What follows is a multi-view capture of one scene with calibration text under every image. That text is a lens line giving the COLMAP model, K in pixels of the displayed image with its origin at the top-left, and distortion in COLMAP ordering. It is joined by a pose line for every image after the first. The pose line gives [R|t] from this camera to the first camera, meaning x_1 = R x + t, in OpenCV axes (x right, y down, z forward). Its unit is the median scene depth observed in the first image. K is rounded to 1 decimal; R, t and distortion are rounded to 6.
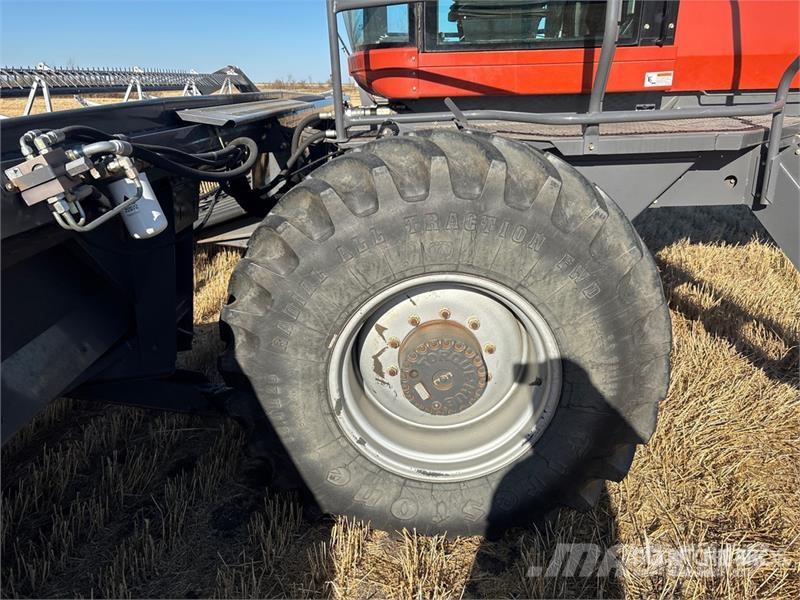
lens RADIAL K [[633.1, 0, 400.0], [0, 633.1, 300.0], [0, 0, 1]] dist [0.008444, 0.001027]
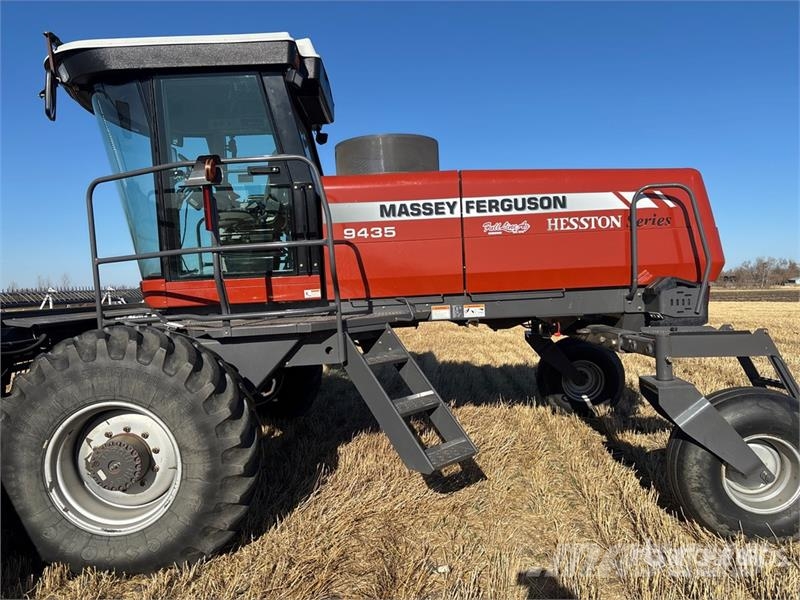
lens RADIAL K [[610.4, 0, 400.0], [0, 610.4, 300.0], [0, 0, 1]] dist [0.056354, -0.083785]
pose [[0.998624, -0.027012, 0.044943, 0.750250], [0.039471, 0.951477, -0.305178, 0.228018], [-0.034519, 0.306532, 0.951234, -0.720365]]
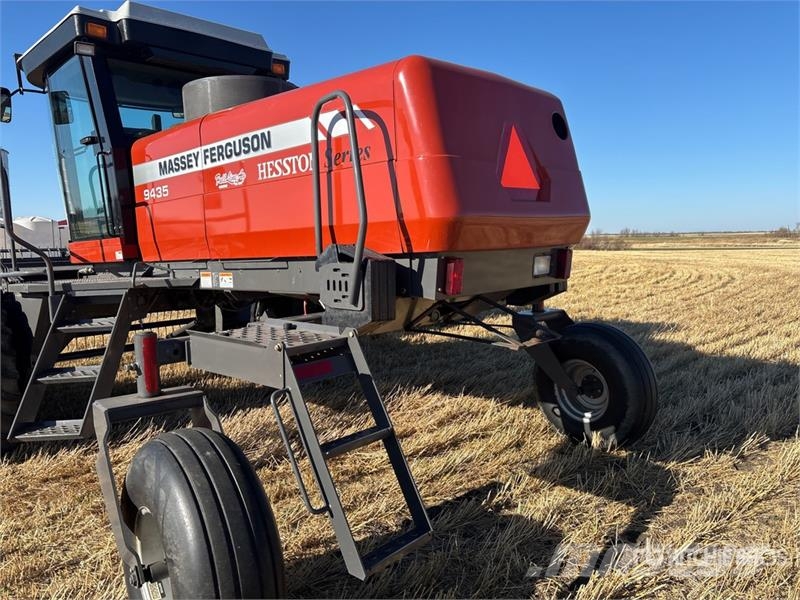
lens RADIAL K [[610.4, 0, 400.0], [0, 610.4, 300.0], [0, 0, 1]] dist [0.056354, -0.083785]
pose [[0.727838, 0.051004, -0.683849, 2.834263], [-0.203197, 0.968486, -0.144035, -0.183962], [0.654952, 0.243790, 0.715265, 0.423207]]
